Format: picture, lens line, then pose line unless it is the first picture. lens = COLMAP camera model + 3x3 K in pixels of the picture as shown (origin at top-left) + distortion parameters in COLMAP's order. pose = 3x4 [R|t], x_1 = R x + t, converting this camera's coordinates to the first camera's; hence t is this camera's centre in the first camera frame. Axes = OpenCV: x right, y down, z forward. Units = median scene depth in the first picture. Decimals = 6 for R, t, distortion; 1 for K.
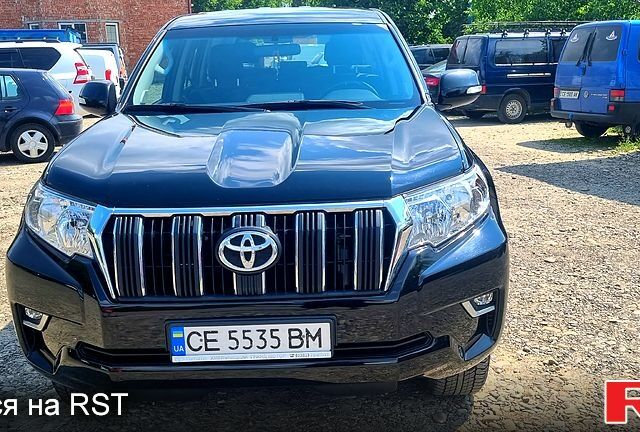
lens RADIAL K [[815.6, 0, 320.0], [0, 815.6, 216.0], [0, 0, 1]] dist [0.035269, 0.021801]
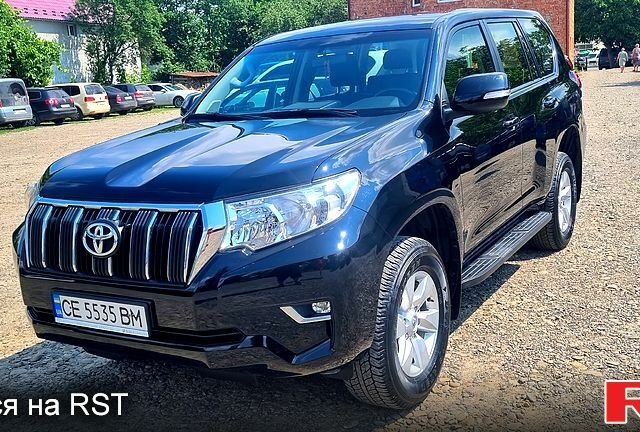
lens RADIAL K [[815.6, 0, 320.0], [0, 815.6, 216.0], [0, 0, 1]] dist [0.035269, 0.021801]
pose [[0.834676, 0.067305, -0.546613, 0.840384], [-0.065863, 0.997580, 0.022261, -0.039314], [0.546788, 0.017420, 0.837090, 0.163225]]
